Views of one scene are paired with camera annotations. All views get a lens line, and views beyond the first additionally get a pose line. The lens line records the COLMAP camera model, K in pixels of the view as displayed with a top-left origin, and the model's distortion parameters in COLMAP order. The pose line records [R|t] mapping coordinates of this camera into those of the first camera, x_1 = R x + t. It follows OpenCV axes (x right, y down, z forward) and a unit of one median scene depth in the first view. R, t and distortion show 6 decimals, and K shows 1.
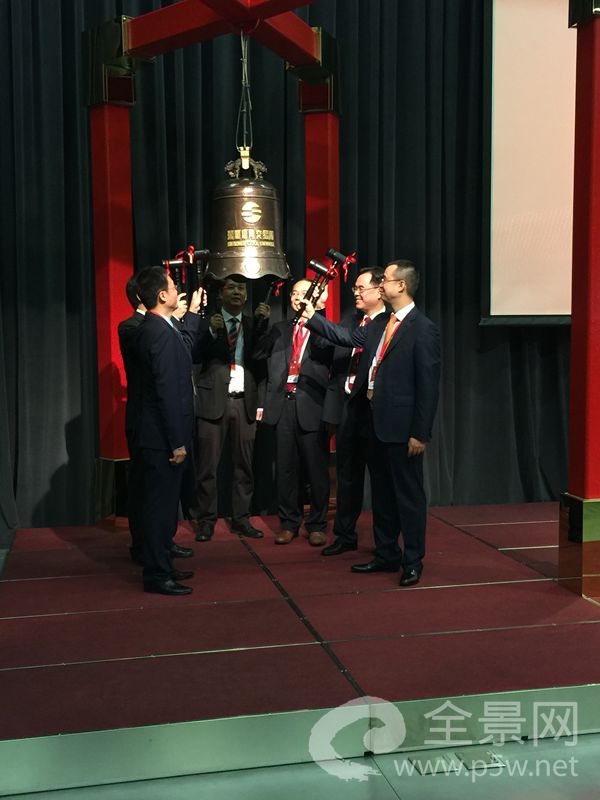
lens RADIAL K [[995.0, 0, 300.0], [0, 995.0, 400.0], [0, 0, 1]] dist [-0.009970, -0.011831]
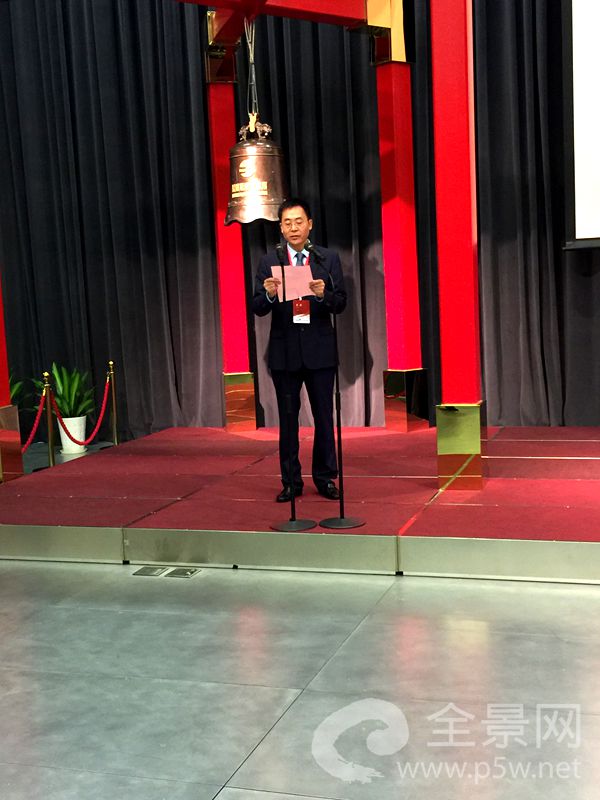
lens RADIAL K [[1066.4, 0, 300.0], [0, 1066.4, 400.0], [0, 0, 1]] dist [0.009402, 0.028835]
pose [[0.867205, 0.026043, -0.497270, 0.654446], [0.002856, 0.998355, 0.057267, 0.021054], [0.497943, -0.051082, 0.865704, -0.120361]]
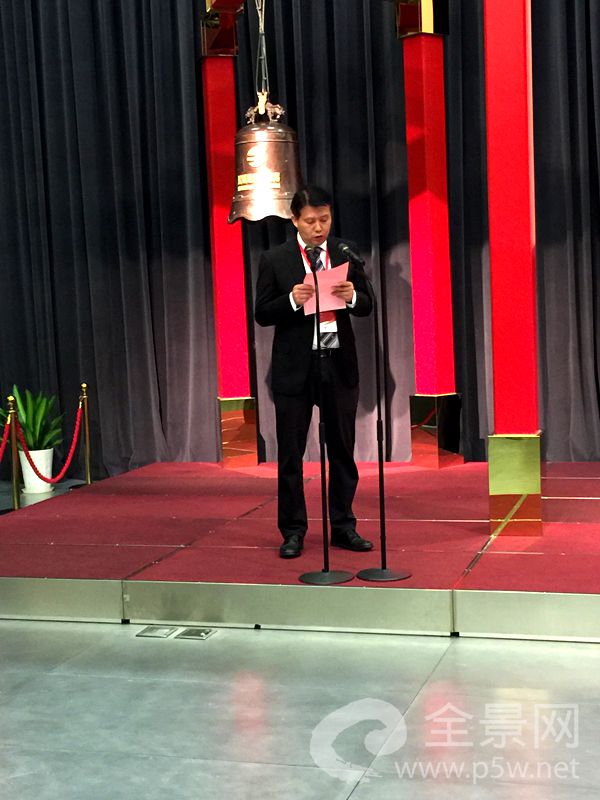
lens RADIAL K [[1268.2, 0, 300.0], [0, 1268.2, 400.0], [0, 0, 1]] dist [0.014635, -0.026807]
pose [[0.875748, 0.016473, -0.482488, 0.622199], [-0.000868, 0.999470, 0.032547, 0.022406], [0.482768, -0.028084, 0.875298, -0.146322]]
